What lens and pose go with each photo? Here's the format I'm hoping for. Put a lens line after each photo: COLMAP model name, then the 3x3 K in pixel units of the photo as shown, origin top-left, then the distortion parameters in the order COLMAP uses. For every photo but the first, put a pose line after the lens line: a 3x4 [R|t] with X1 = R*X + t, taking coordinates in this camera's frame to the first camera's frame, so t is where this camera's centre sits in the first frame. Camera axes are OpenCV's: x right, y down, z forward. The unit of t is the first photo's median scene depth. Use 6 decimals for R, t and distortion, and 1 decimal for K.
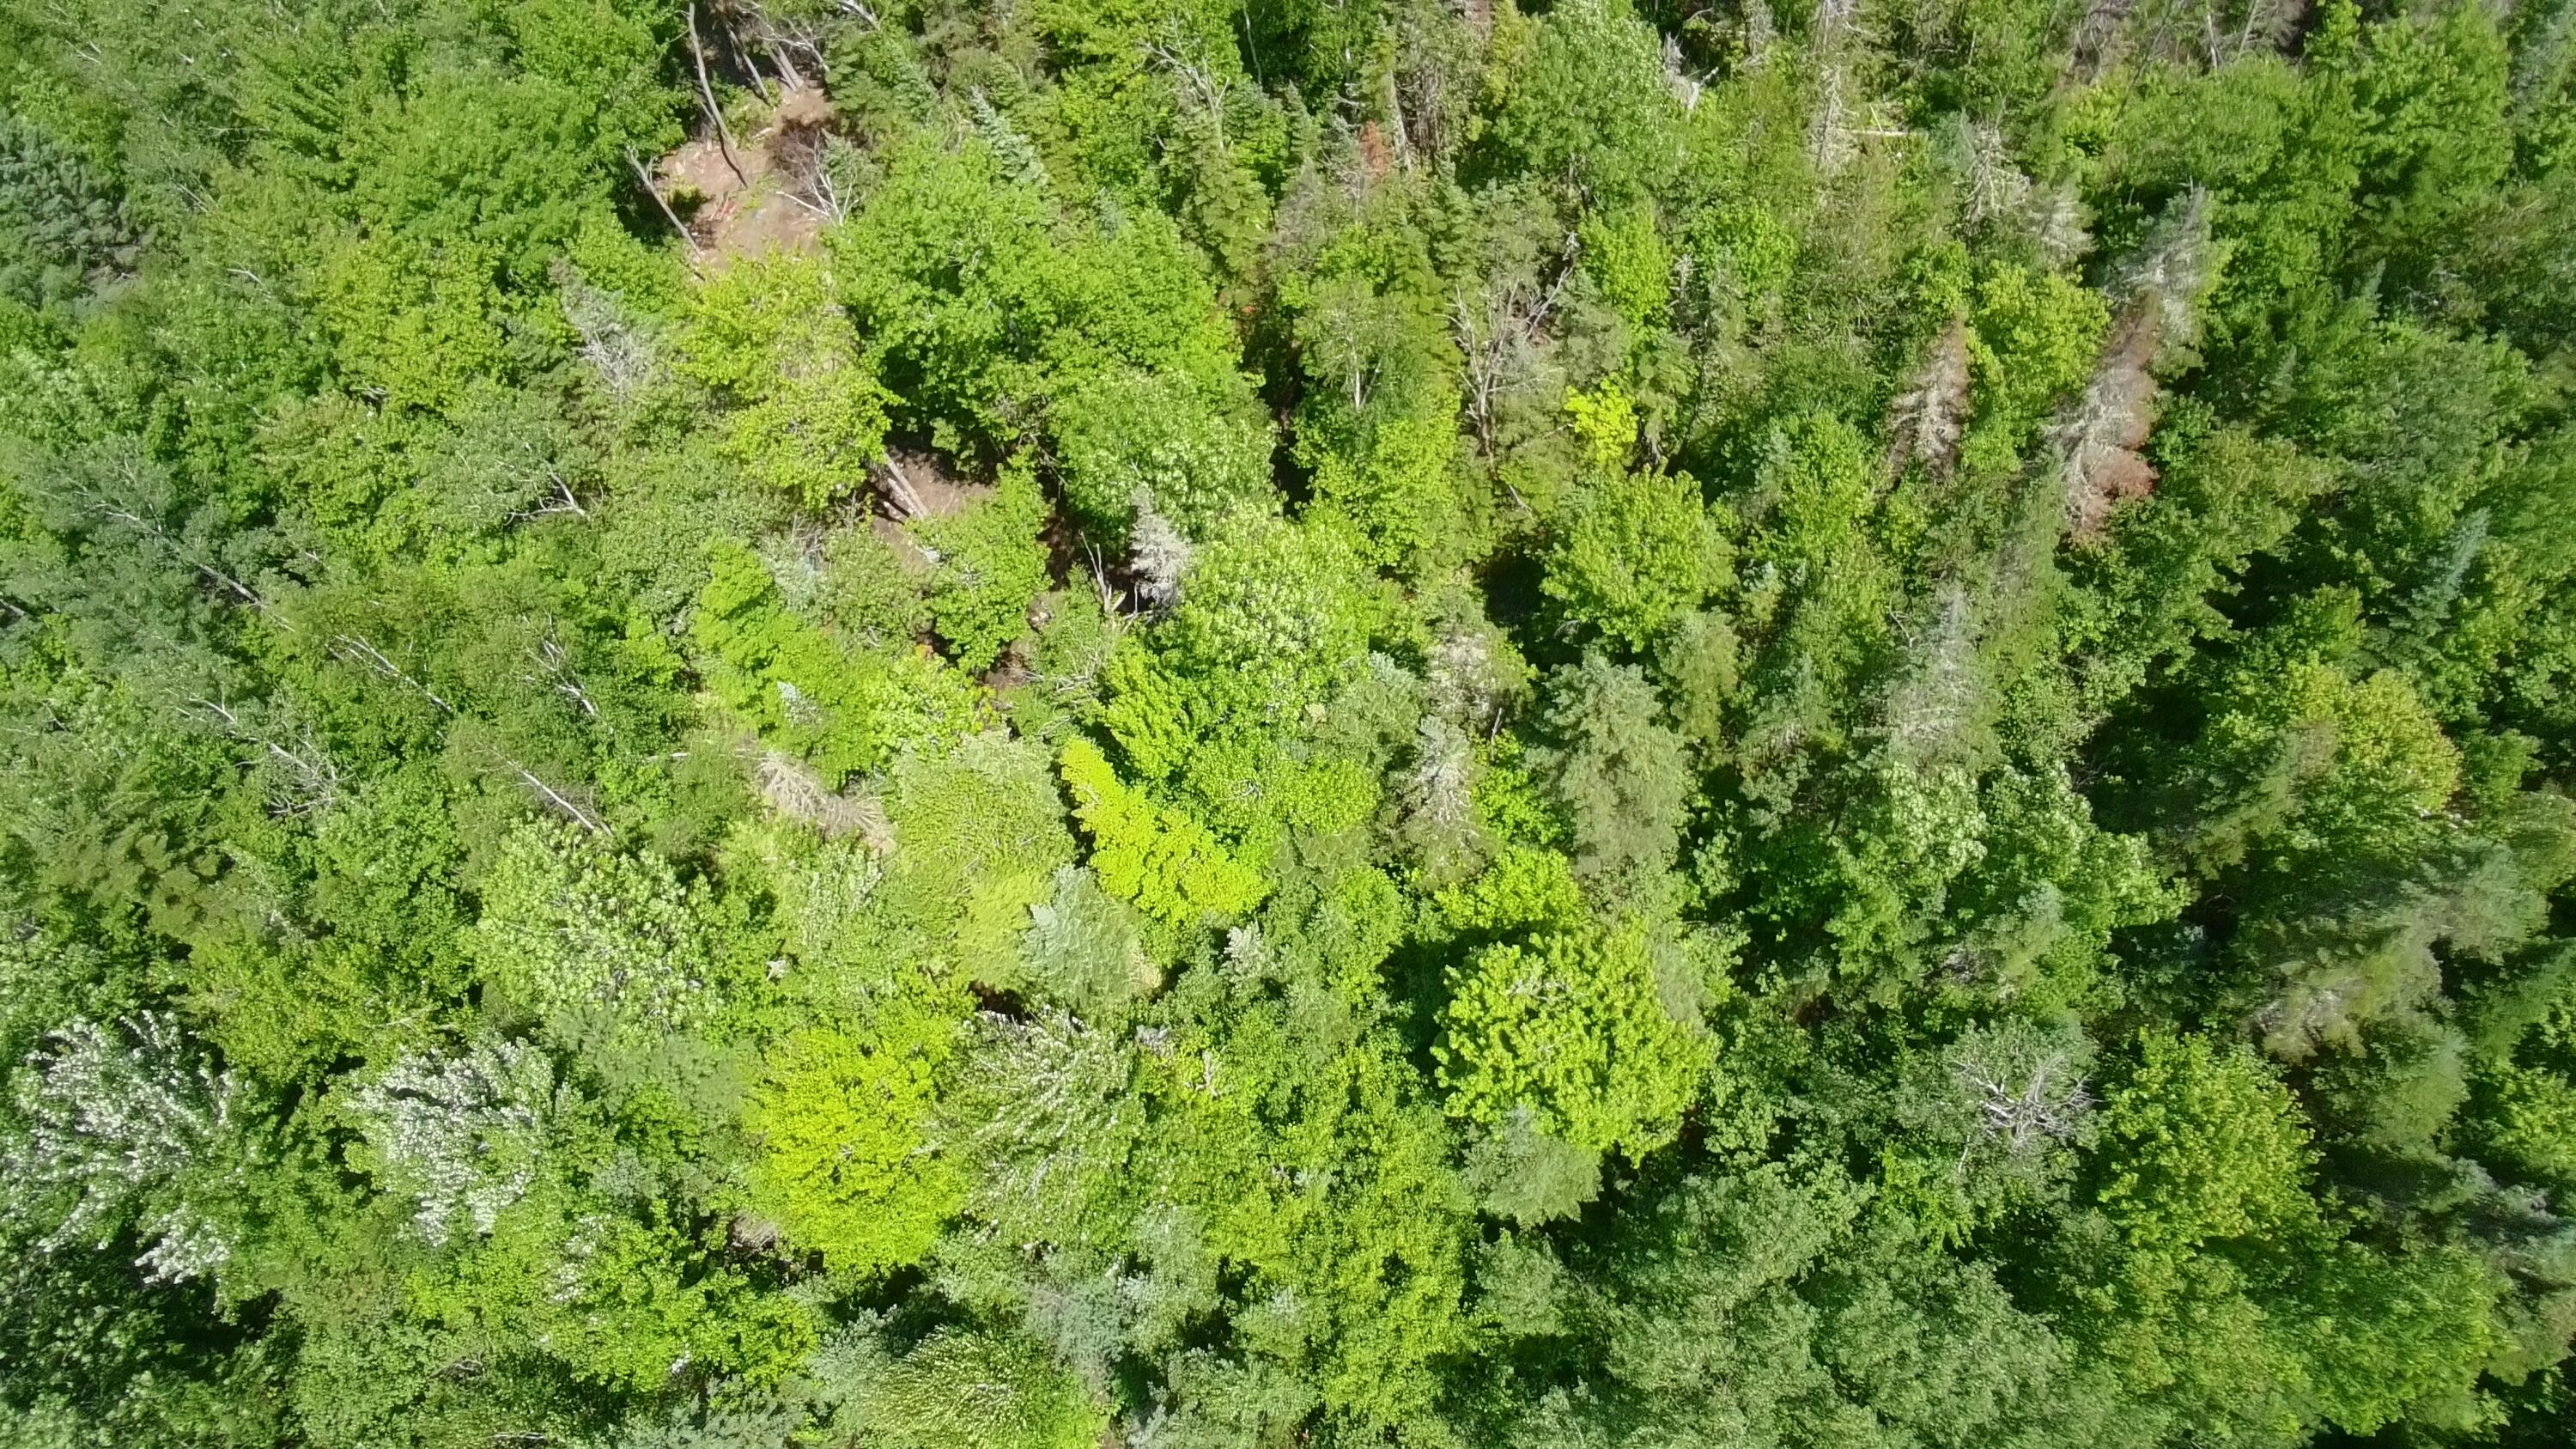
lens RADIAL K [[1594.9, 0, 1296.9], [0, 1594.9, 727.9], [0, 0, 1]] dist [-0.054111, 0.036588]
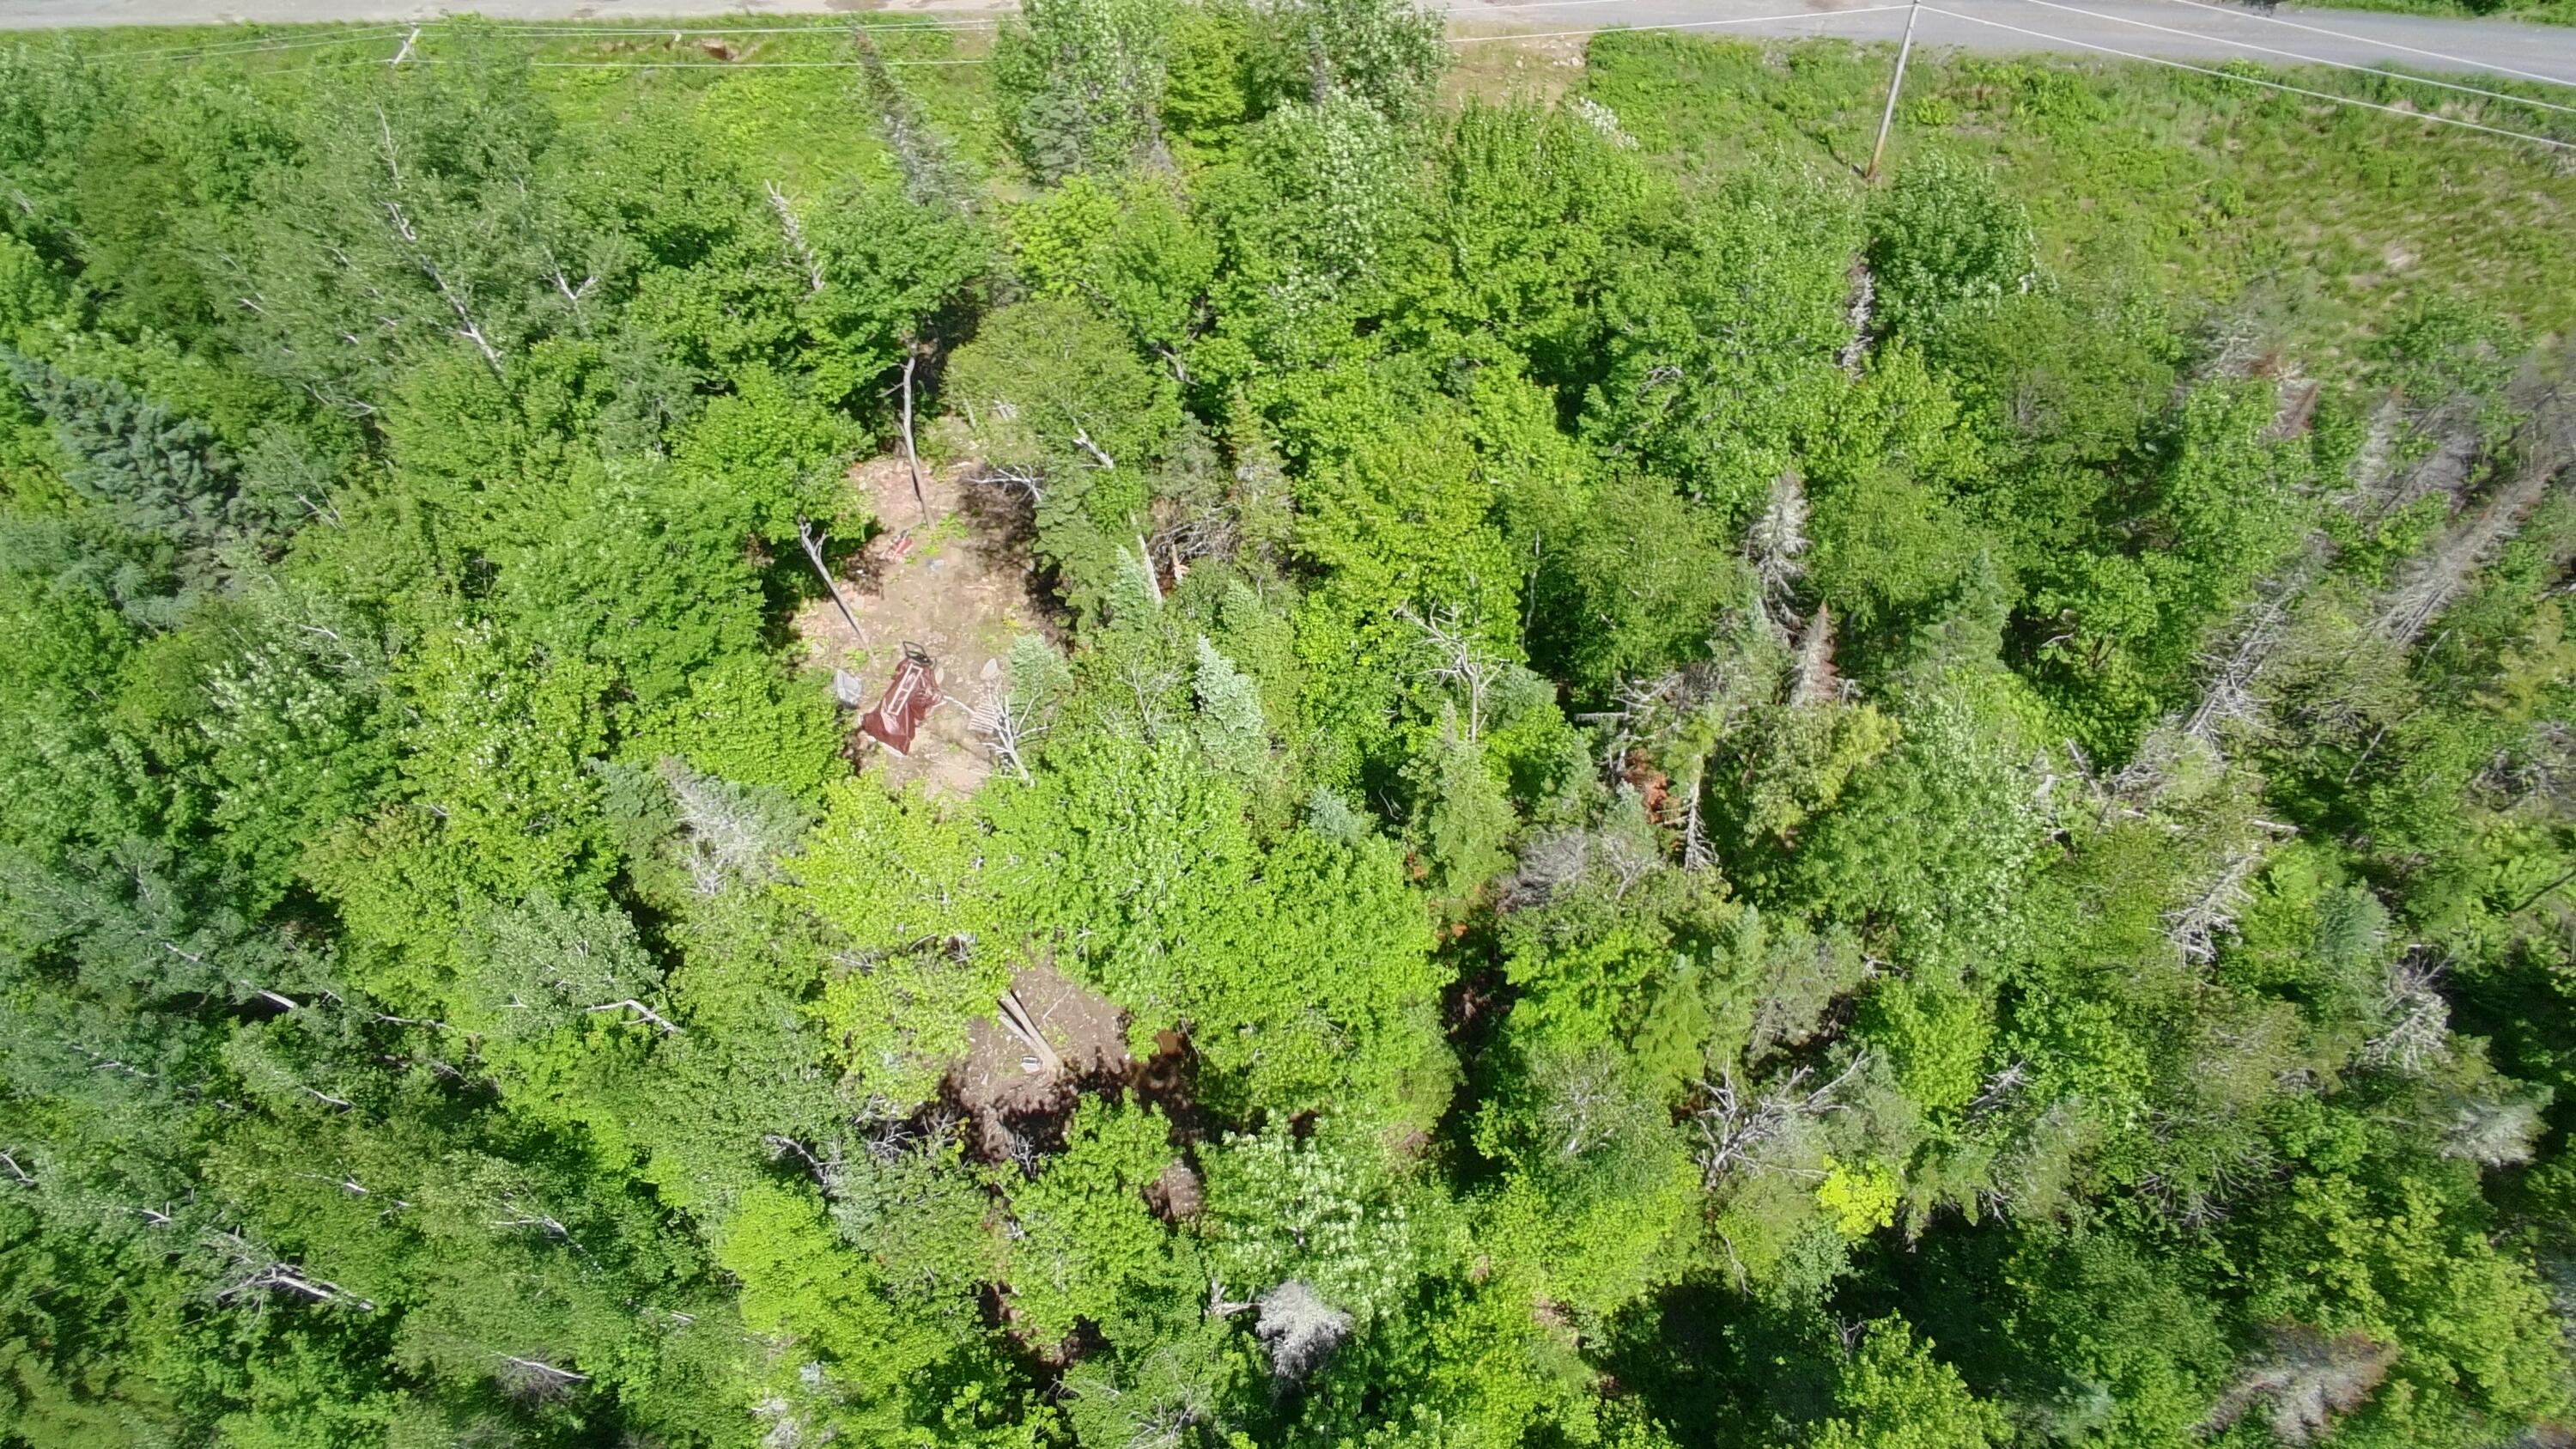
lens RADIAL K [[1594.9, 0, 1302.9], [0, 1594.9, 717.6], [0, 0, 1]] dist [-0.054111, 0.036588]
pose [[0.973182, 0.222745, -0.057467, -0.089034], [-0.225461, 0.973162, -0.046083, -0.318265], [0.045660, 0.057804, 0.997283, 0.159707]]
